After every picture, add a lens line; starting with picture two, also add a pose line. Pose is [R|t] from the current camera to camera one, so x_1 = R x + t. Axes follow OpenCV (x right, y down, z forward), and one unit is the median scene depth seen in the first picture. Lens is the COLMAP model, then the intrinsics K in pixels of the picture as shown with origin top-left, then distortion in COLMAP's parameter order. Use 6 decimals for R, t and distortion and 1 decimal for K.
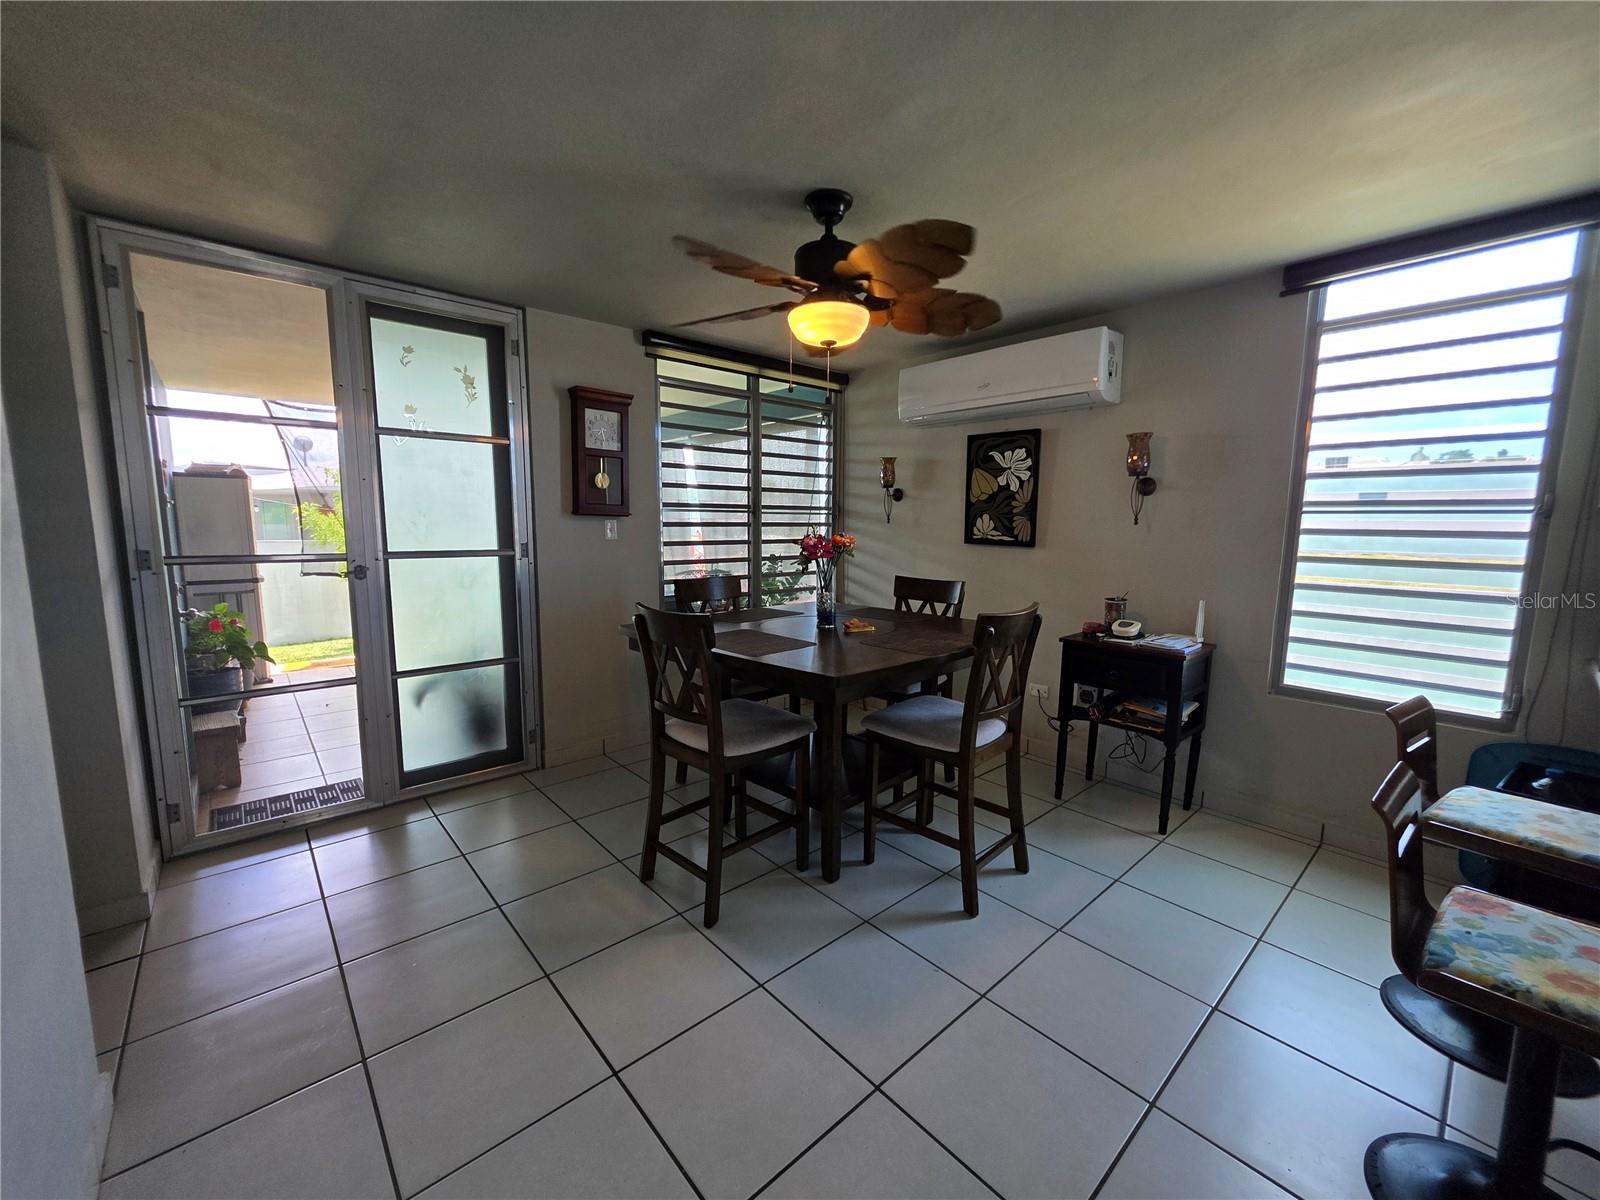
lens RADIAL K [[639.2, 0, 806.4], [0, 639.2, 603.5], [0, 0, 1]] dist [0.006440, -0.001367]
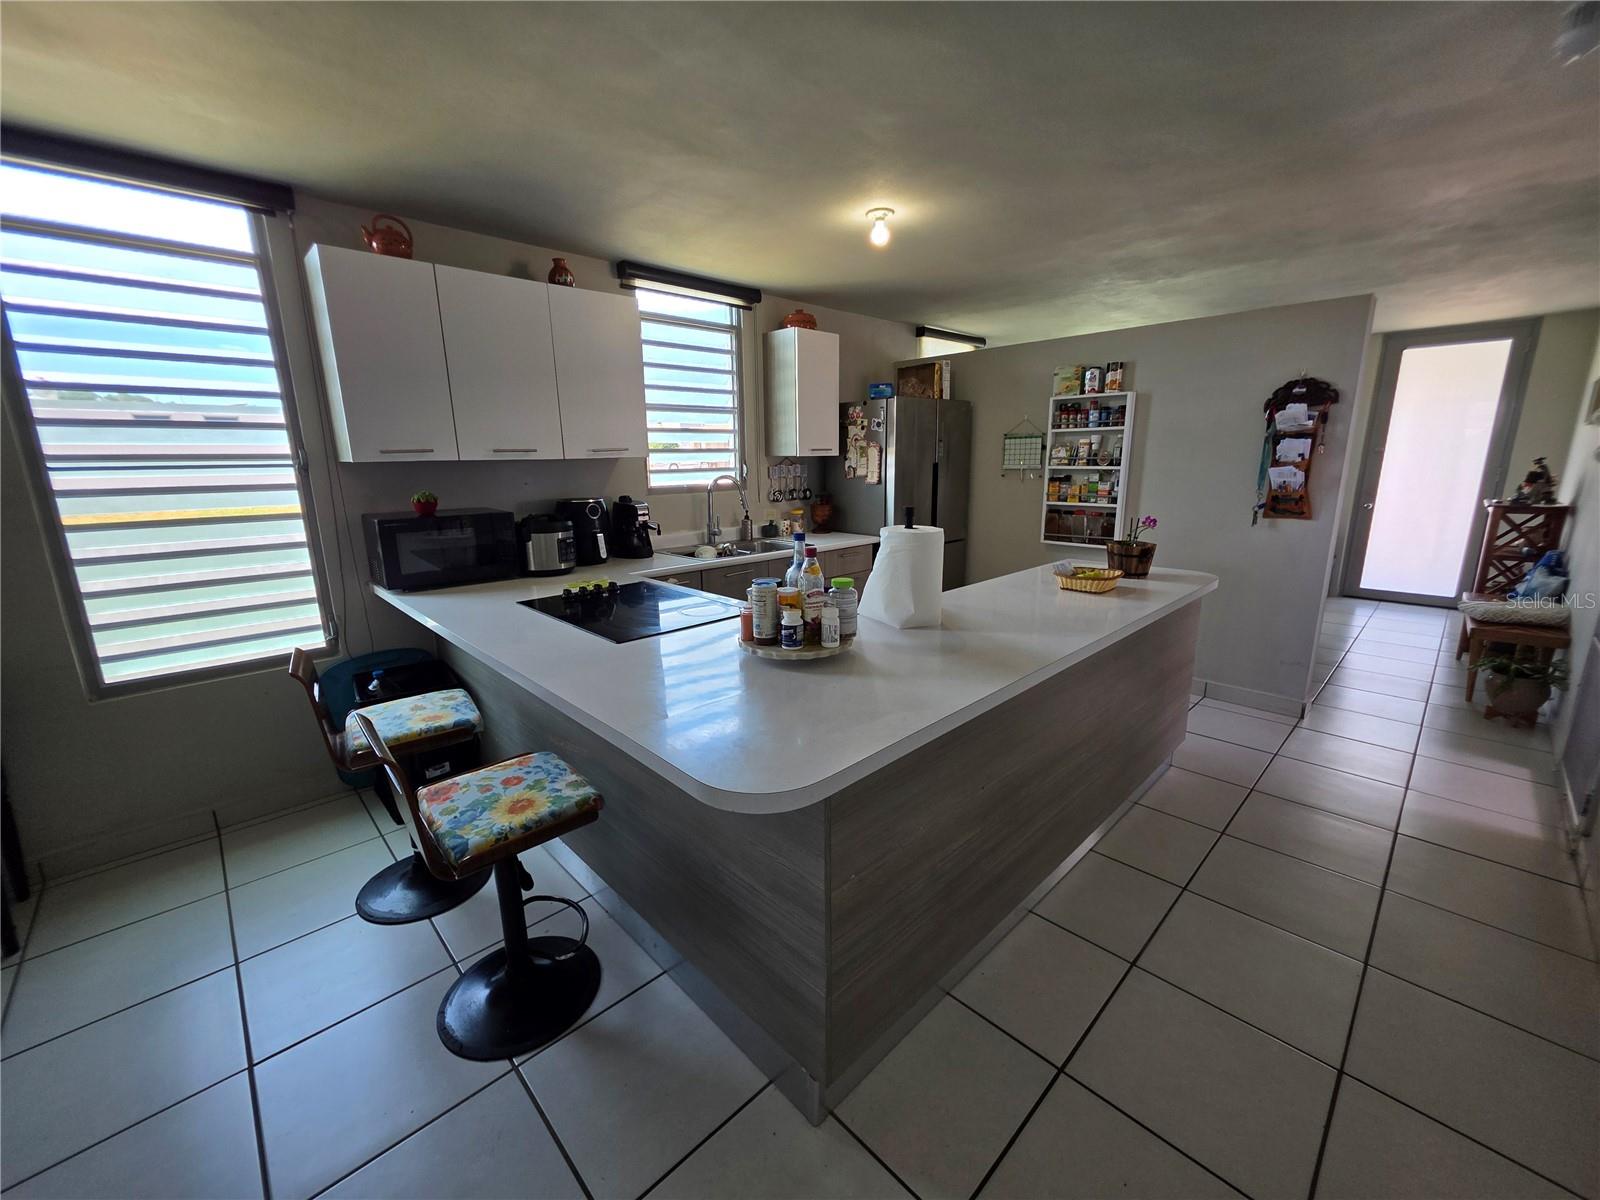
lens RADIAL K [[639.2, 0, 798.4], [0, 639.2, 601.6], [0, 0, 1]] dist [0.006440, -0.001367]
pose [[-0.032291, -0.228555, 0.972995, -0.065666], [0.140959, 0.962731, 0.230823, -0.050724], [-0.989489, 0.144606, 0.001129, 0.157557]]
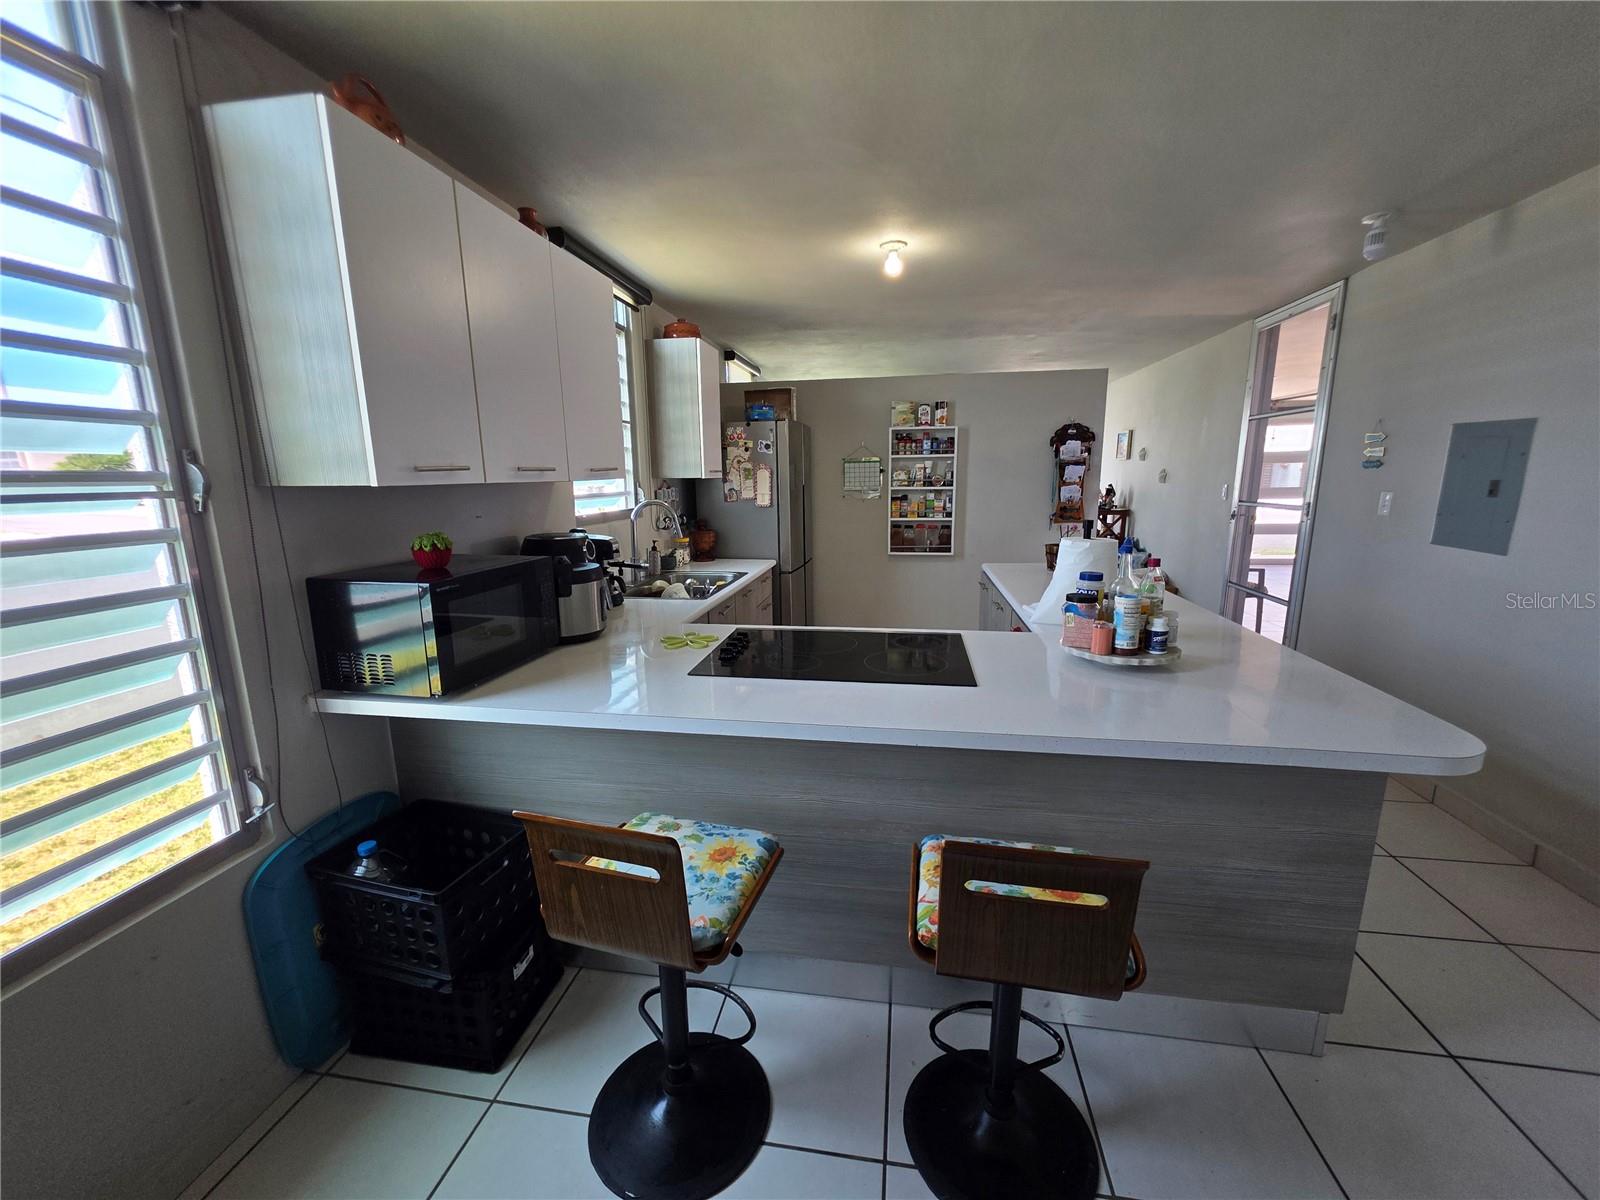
lens RADIAL K [[639.2, 0, 820.6], [0, 639.2, 600.4], [0, 0, 1]] dist [0.006440, -0.001367]
pose [[-0.628672, -0.149119, 0.763240, 0.325068], [0.107605, 0.955323, 0.275281, -0.158116], [-0.770190, 0.255190, -0.584538, 0.974853]]
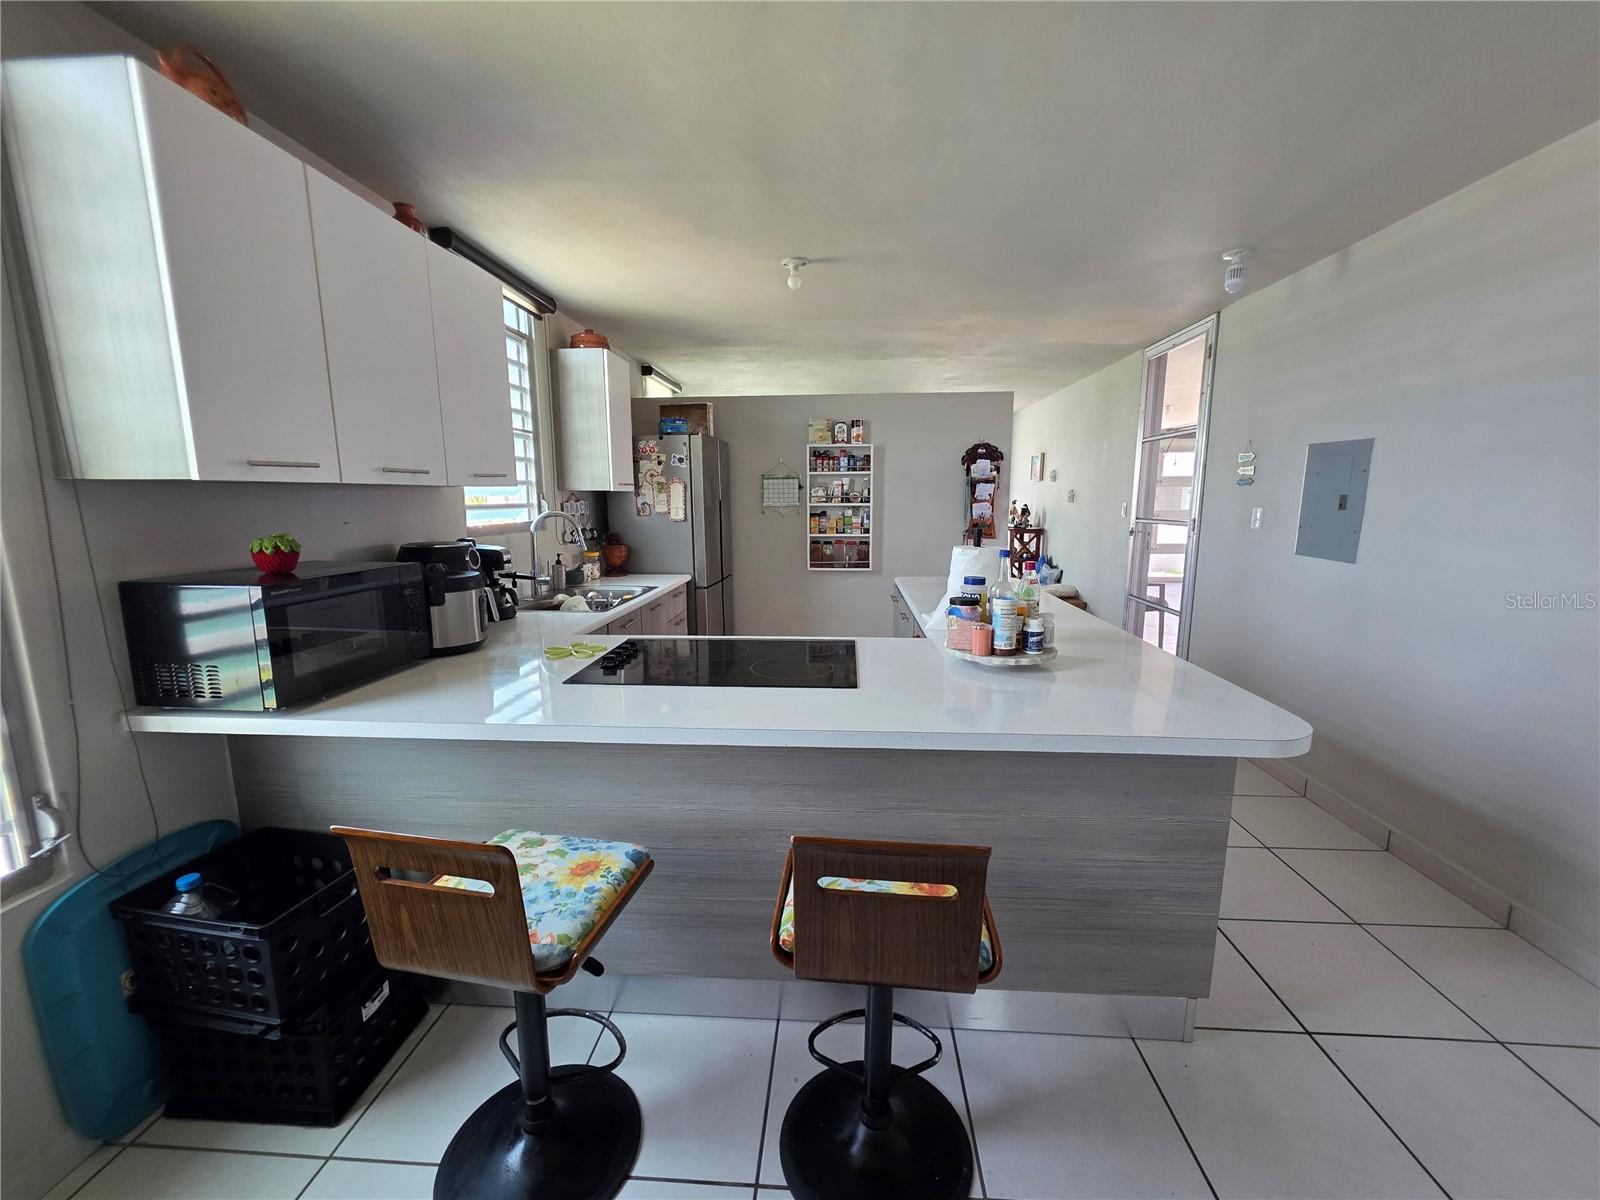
lens RADIAL K [[639.2, 0, 818.5], [0, 639.2, 599.9], [0, 0, 1]] dist [0.006440, -0.001367]
pose [[-0.697826, -0.117177, 0.706617, 0.280889], [0.091778, 0.963768, 0.250456, -0.126423], [-0.710363, 0.239627, -0.661788, 0.923405]]
